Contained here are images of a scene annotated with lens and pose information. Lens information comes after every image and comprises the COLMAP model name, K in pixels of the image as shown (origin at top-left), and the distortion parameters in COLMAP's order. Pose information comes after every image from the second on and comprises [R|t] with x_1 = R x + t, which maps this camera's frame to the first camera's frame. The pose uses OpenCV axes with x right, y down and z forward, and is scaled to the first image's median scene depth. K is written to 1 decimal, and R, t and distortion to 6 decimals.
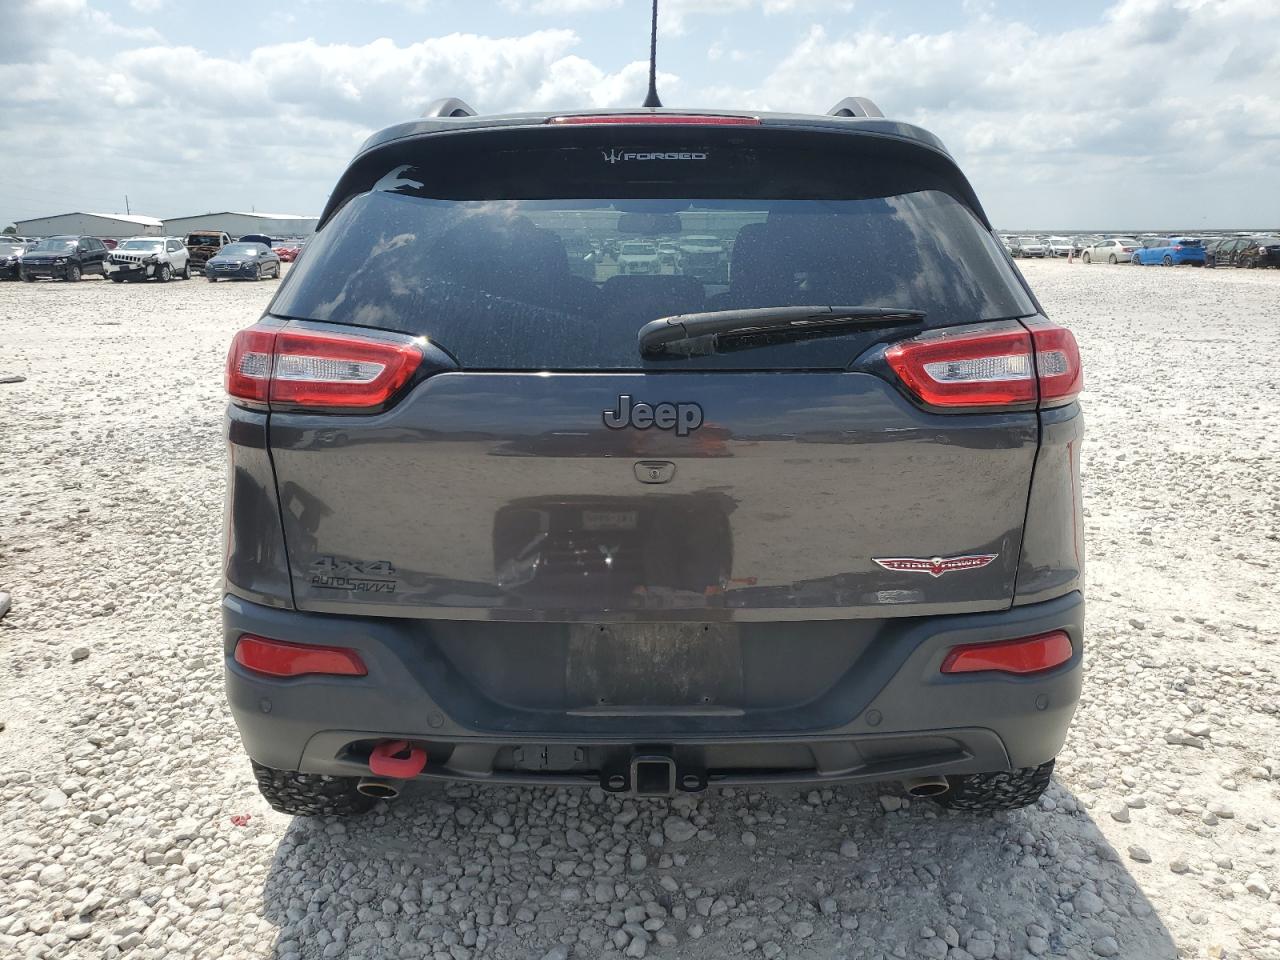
lens RADIAL K [[1077.2, 0, 640.0], [0, 1077.2, 480.0], [0, 0, 1]] dist [0.001245, -0.010832]
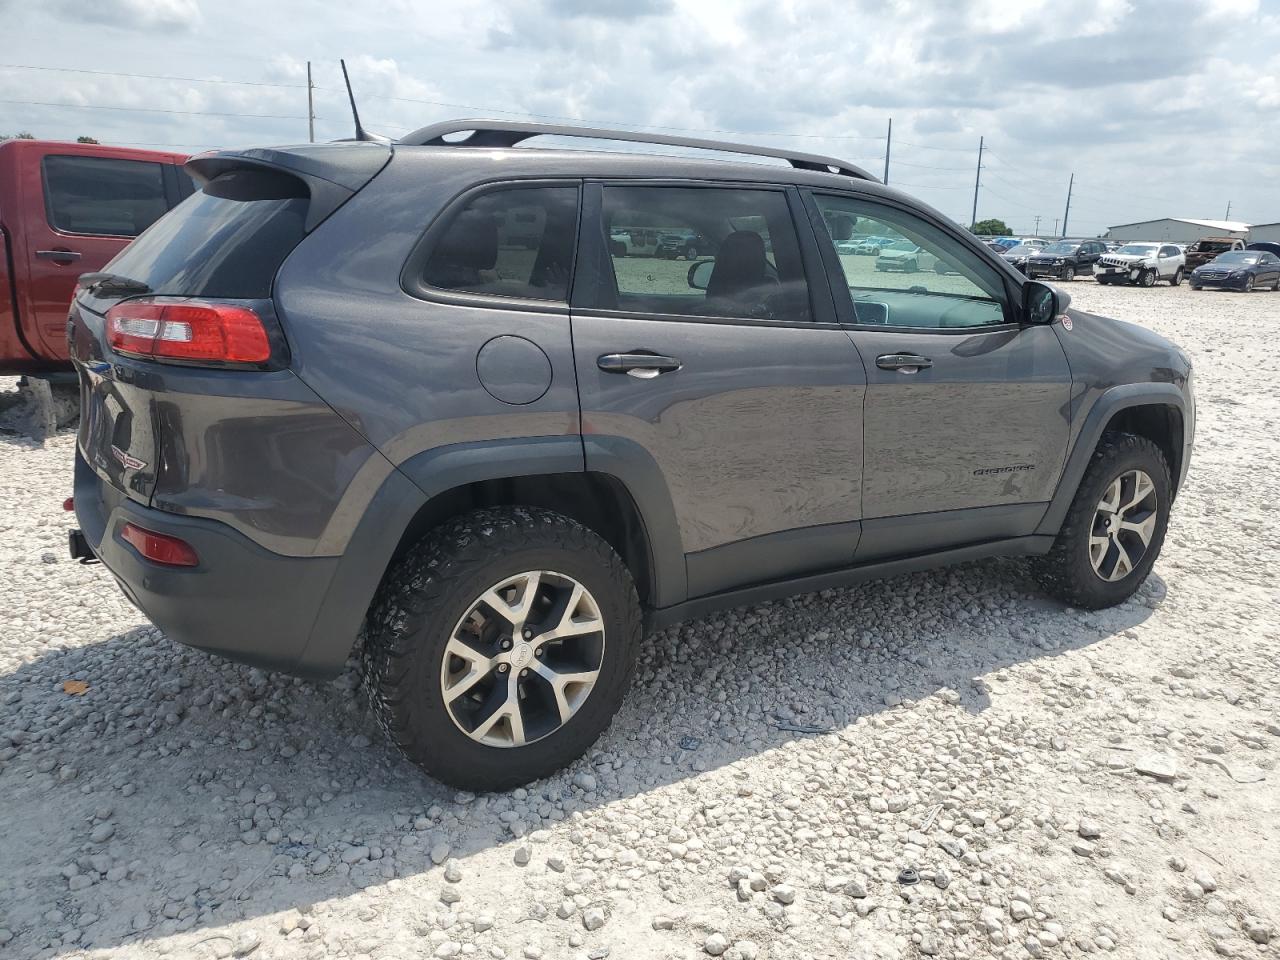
lens RADIAL K [[1077.2, 0, 640.0], [0, 1077.2, 480.0], [0, 0, 1]] dist [0.001245, -0.010832]
pose [[0.454394, 0.212119, -0.865177, 0.298619], [-0.216811, 0.968364, 0.123548, -0.035303], [0.864013, 0.131440, 0.486009, 0.142412]]
